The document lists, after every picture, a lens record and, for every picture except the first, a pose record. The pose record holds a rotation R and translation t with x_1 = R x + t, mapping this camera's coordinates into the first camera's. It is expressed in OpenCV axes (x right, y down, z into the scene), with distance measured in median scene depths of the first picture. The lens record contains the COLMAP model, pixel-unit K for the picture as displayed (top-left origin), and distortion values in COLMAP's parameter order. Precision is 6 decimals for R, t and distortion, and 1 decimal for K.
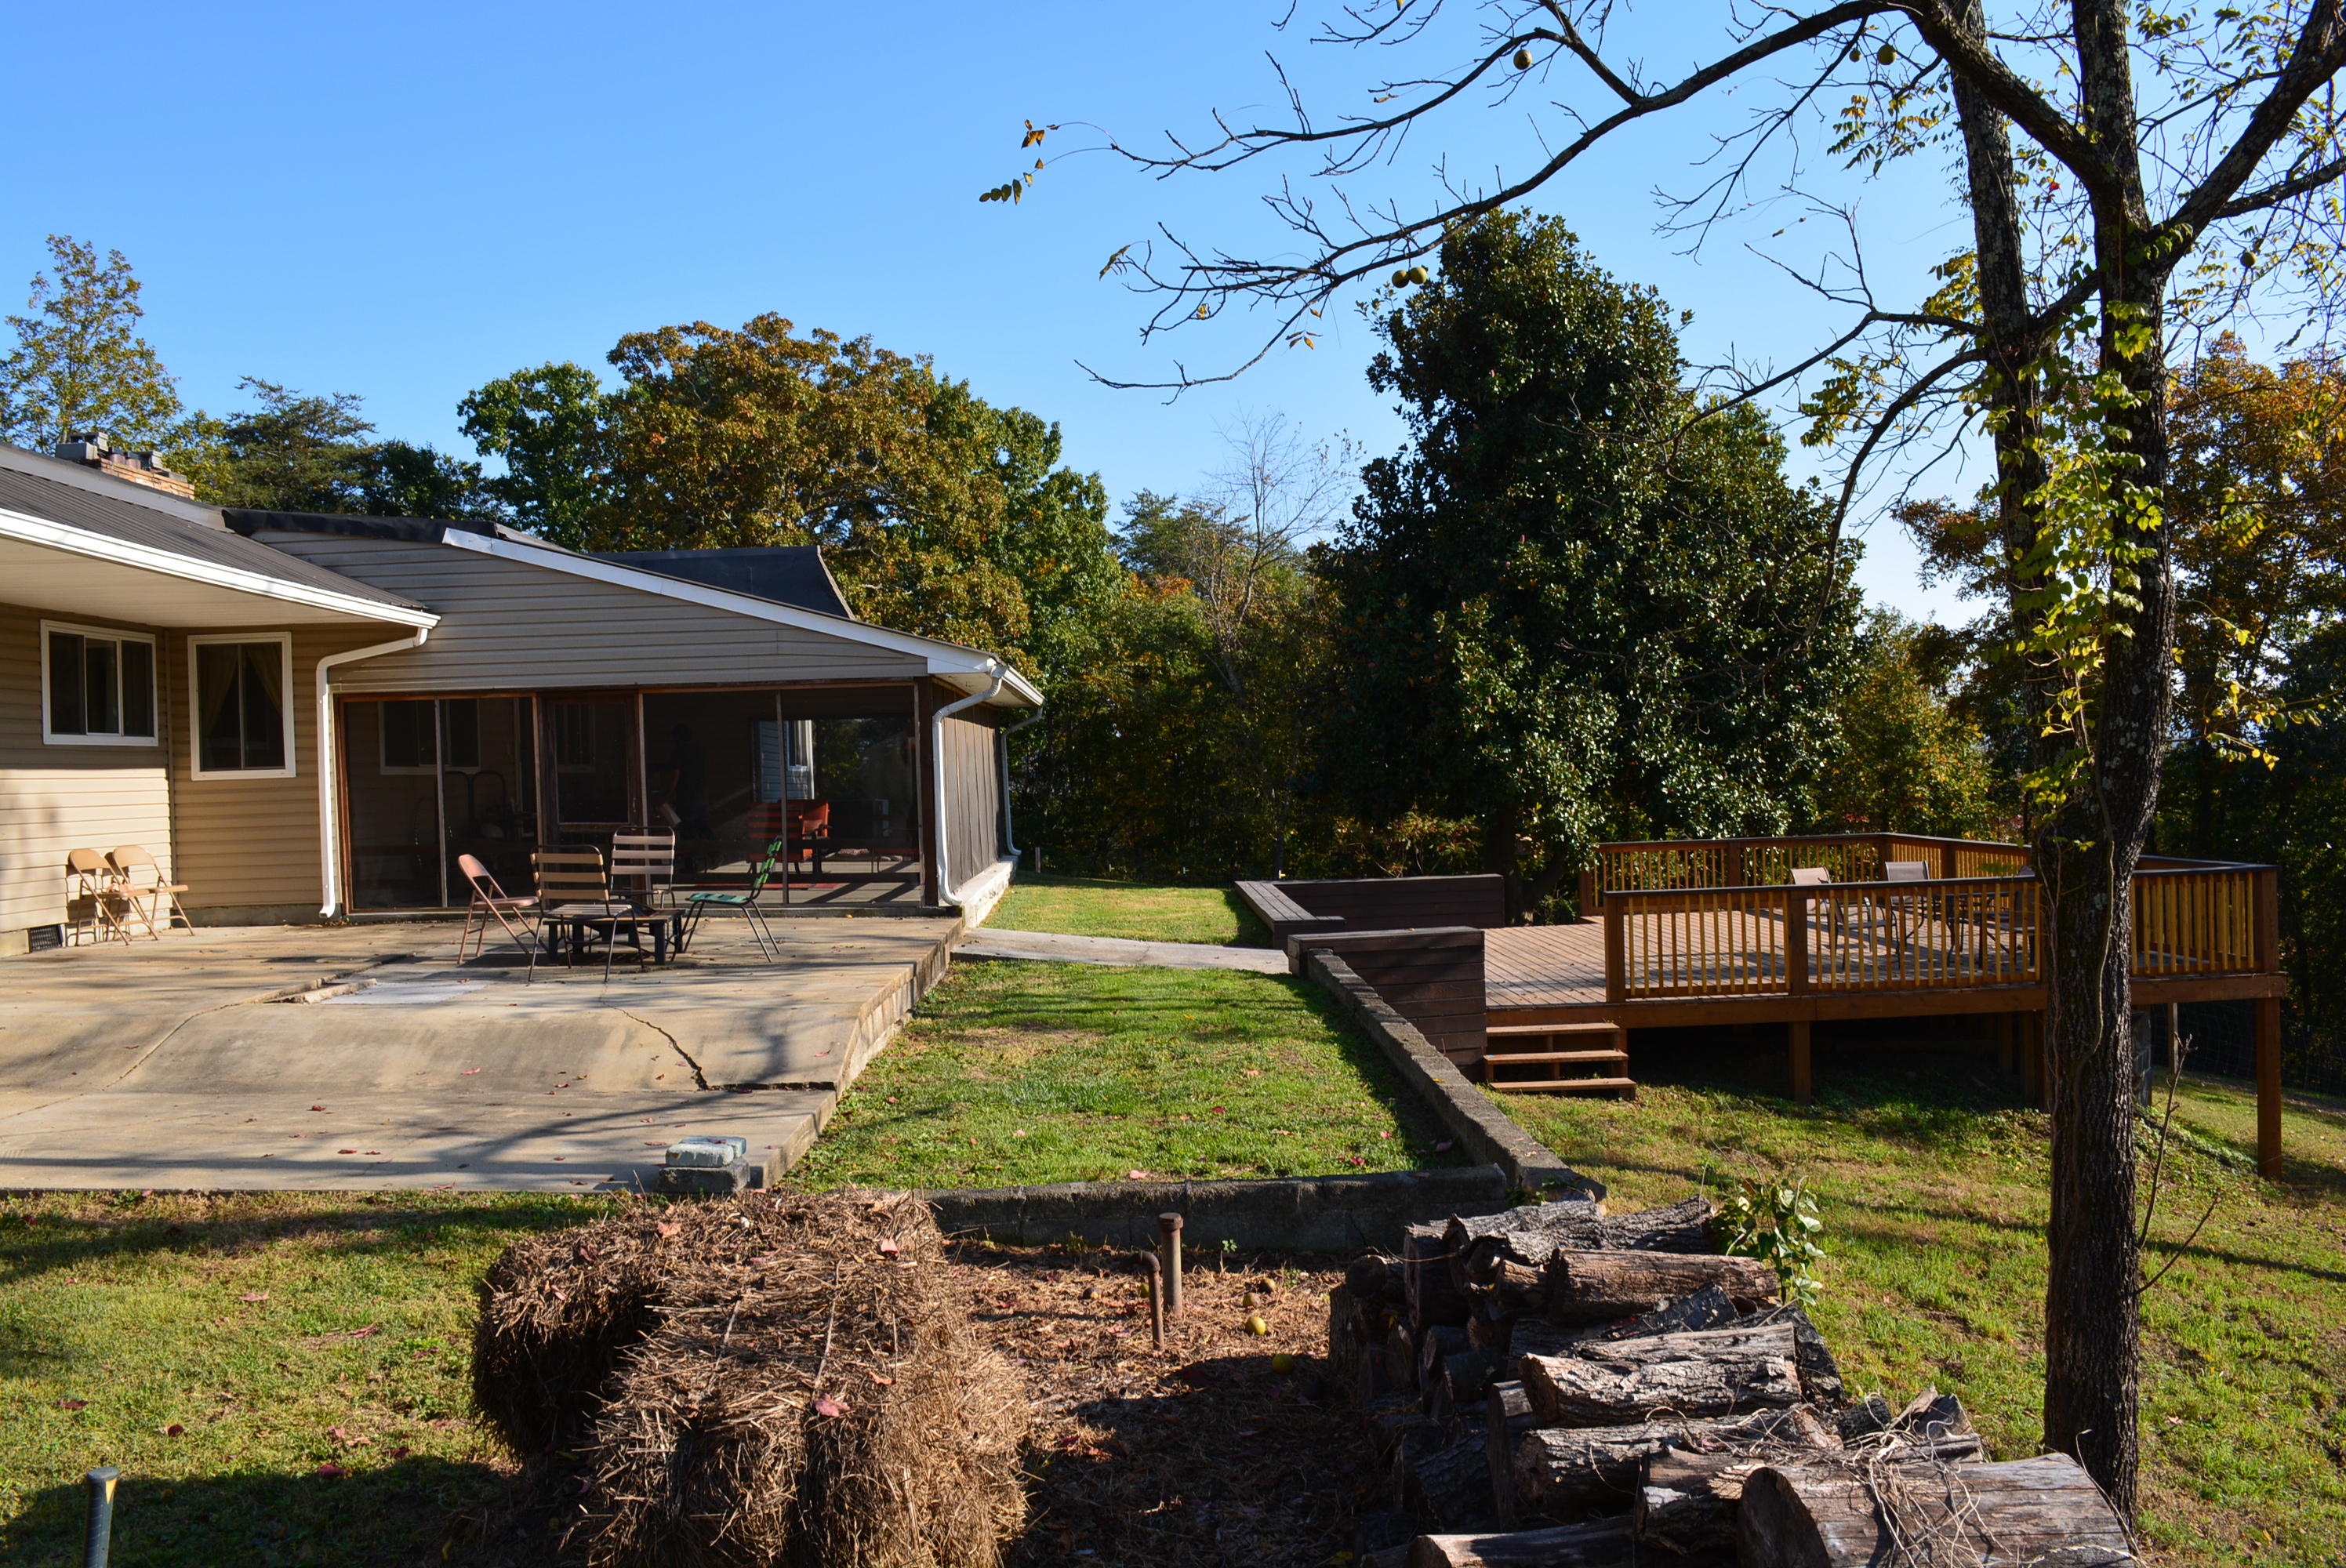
lens RADIAL K [[1860.7, 0, 1173.1], [0, 1860.7, 785.1], [0, 0, 1]] dist [-0.084769, 0.009995]
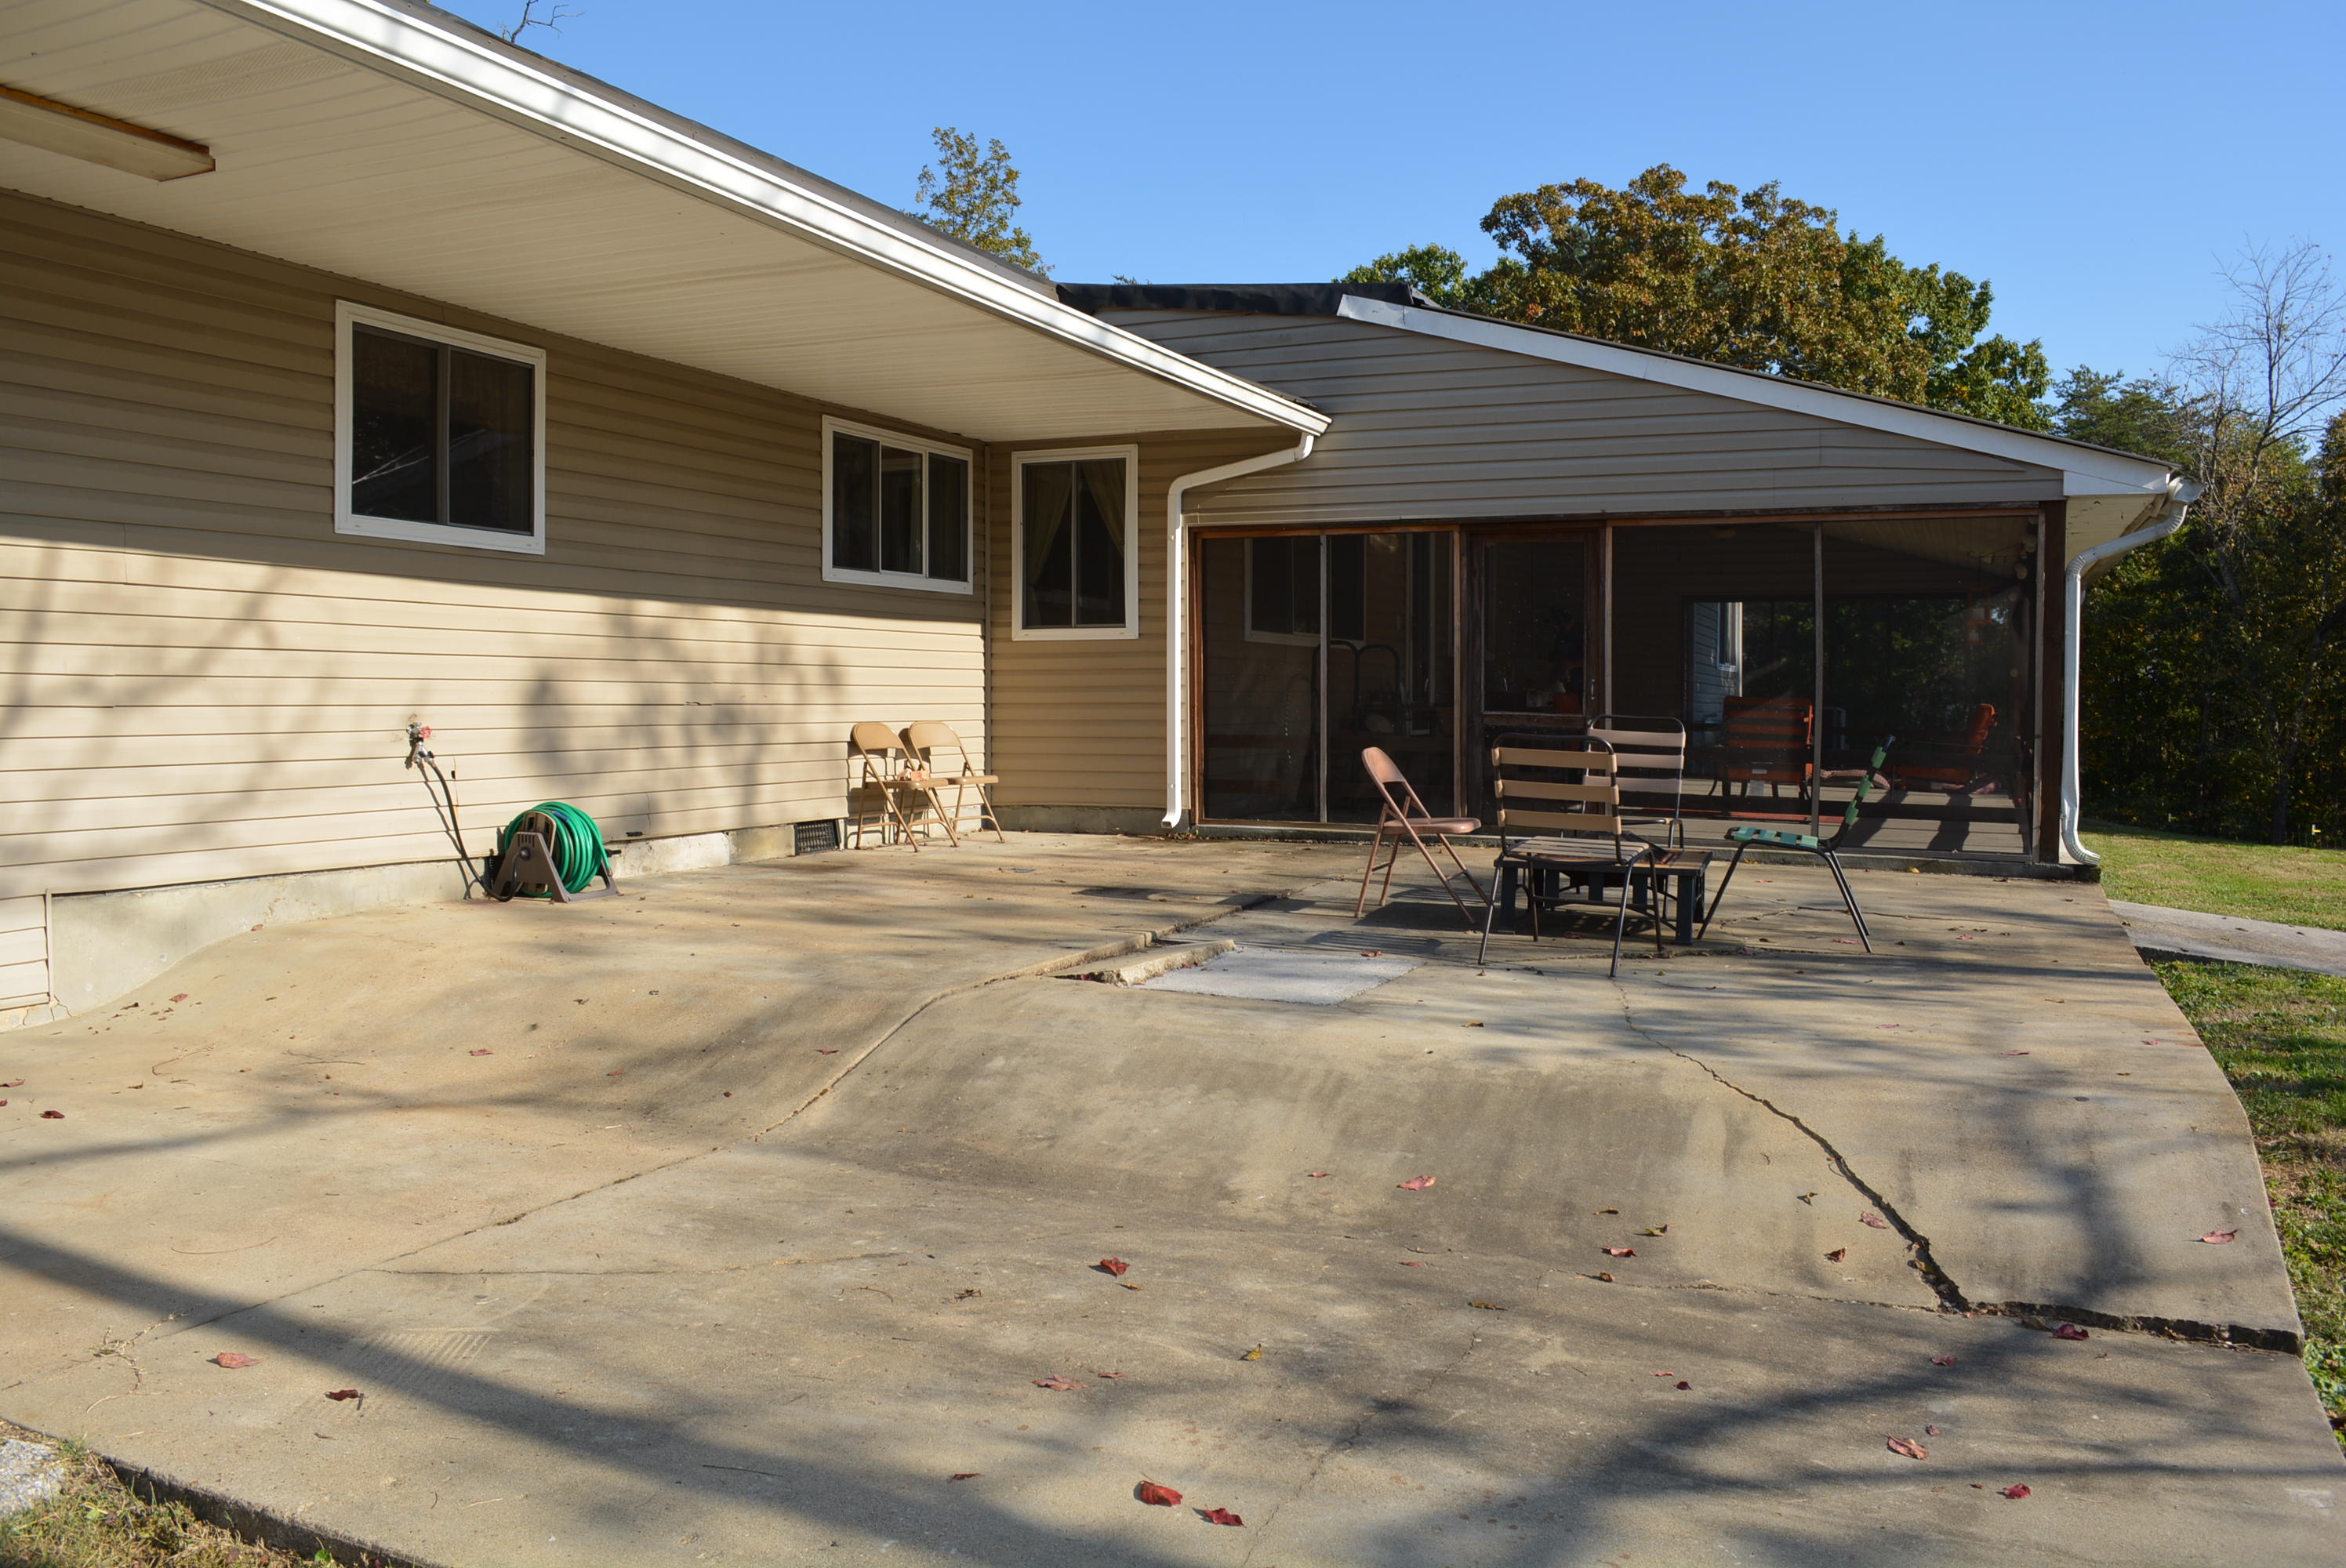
lens RADIAL K [[1860.7, 0, 1150.1], [0, 1860.7, 775.9], [0, 0, 1]] dist [-0.084769, 0.009995]
pose [[0.898488, 0.047439, -0.436427, -0.139918], [-0.030578, 0.998492, 0.045584, 0.016871], [0.437932, -0.027612, 0.898584, 0.313435]]
